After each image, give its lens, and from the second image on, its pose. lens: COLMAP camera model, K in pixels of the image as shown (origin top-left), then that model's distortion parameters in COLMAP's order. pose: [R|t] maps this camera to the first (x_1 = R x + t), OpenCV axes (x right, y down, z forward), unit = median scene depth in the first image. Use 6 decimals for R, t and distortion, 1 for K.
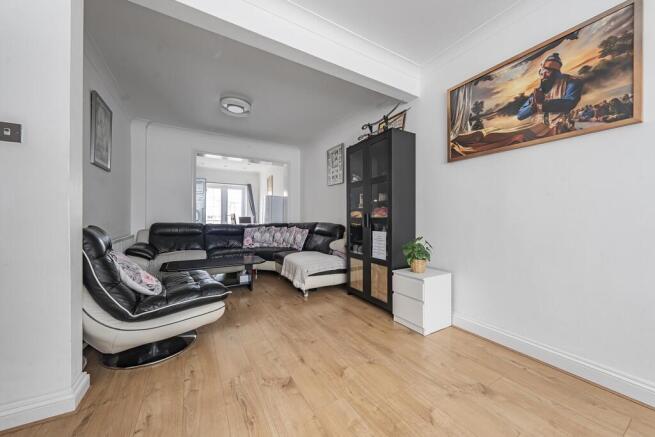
lens RADIAL K [[230.4, 0, 324.7], [0, 230.4, 218.0], [0, 0, 1]] dist [0.000550, 0.000017]
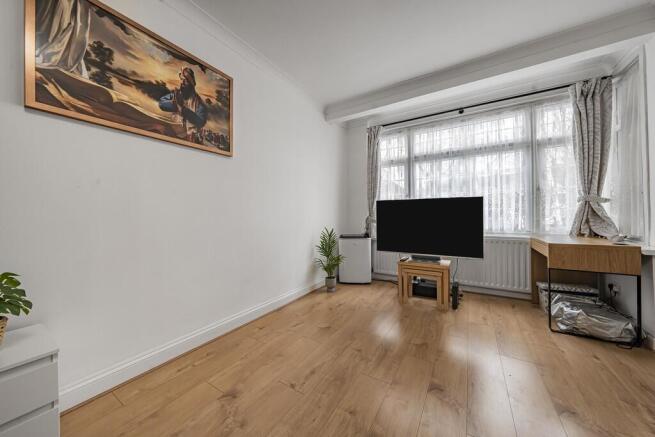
lens RADIAL K [[230.4, 0, 324.4], [0, 230.4, 215.7], [0, 0, 1]] dist [0.000550, 0.000017]
pose [[-0.463681, 0.004881, 0.885989, -0.278263], [0.010428, 0.999946, -0.000052, 0.004307], [-0.885941, 0.009215, -0.463707, 0.901020]]
